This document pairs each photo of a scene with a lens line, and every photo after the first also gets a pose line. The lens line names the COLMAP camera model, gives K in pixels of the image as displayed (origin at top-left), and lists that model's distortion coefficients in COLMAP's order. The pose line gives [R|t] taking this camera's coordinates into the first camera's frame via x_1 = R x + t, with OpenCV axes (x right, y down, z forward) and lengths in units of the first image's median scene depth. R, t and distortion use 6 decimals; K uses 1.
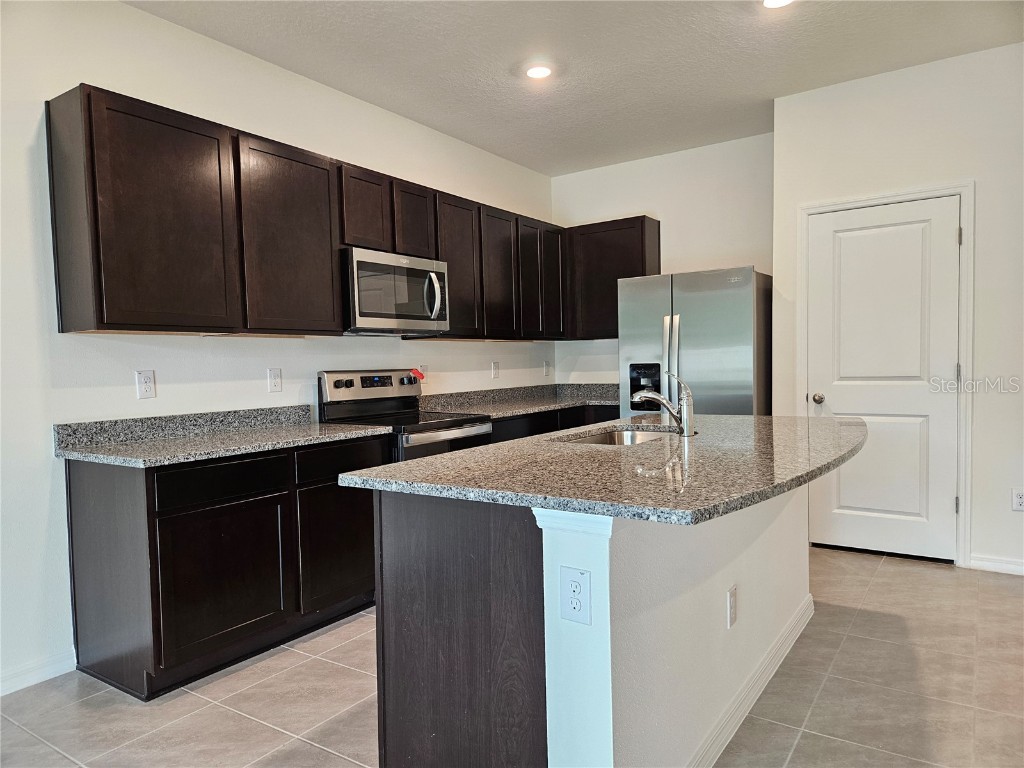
lens RADIAL K [[688.4, 0, 512.1], [0, 688.4, 388.8], [0, 0, 1]] dist [0.019660, 0.005810]
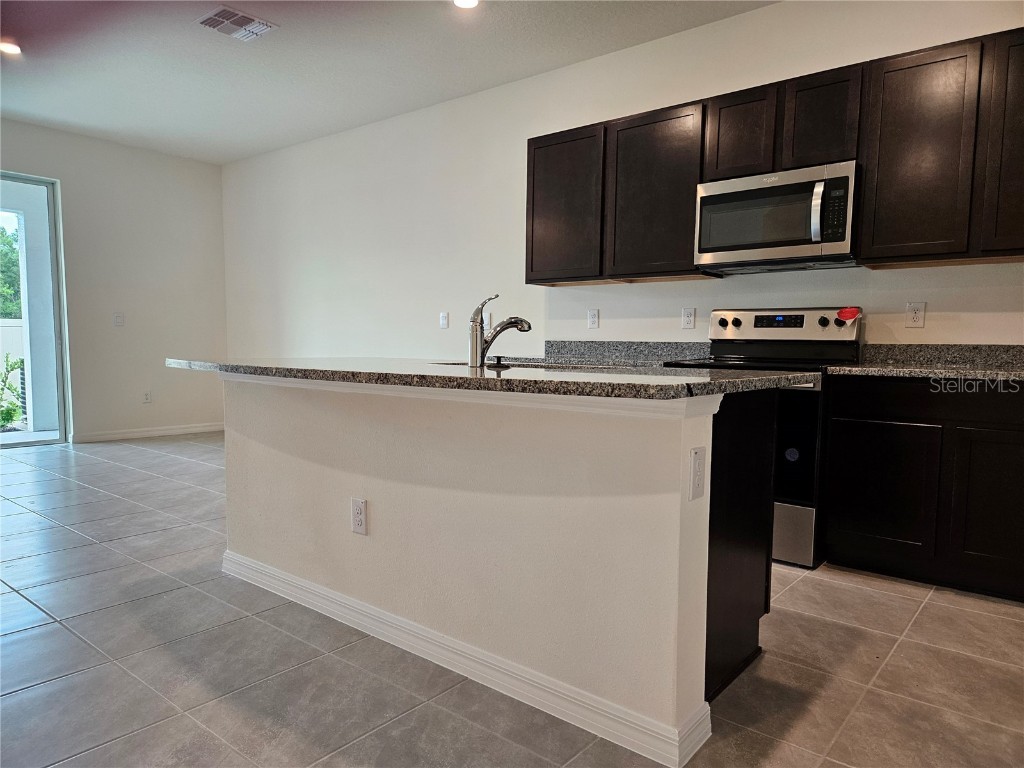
lens RADIAL K [[688.4, 0, 513.1], [0, 688.4, 392.1], [0, 0, 1]] dist [0.019660, 0.005810]
pose [[-0.094708, 0.089939, -0.991434, 0.757863], [-0.052011, 0.994103, 0.095150, 0.014010], [0.994145, 0.060577, -0.089472, 0.767440]]
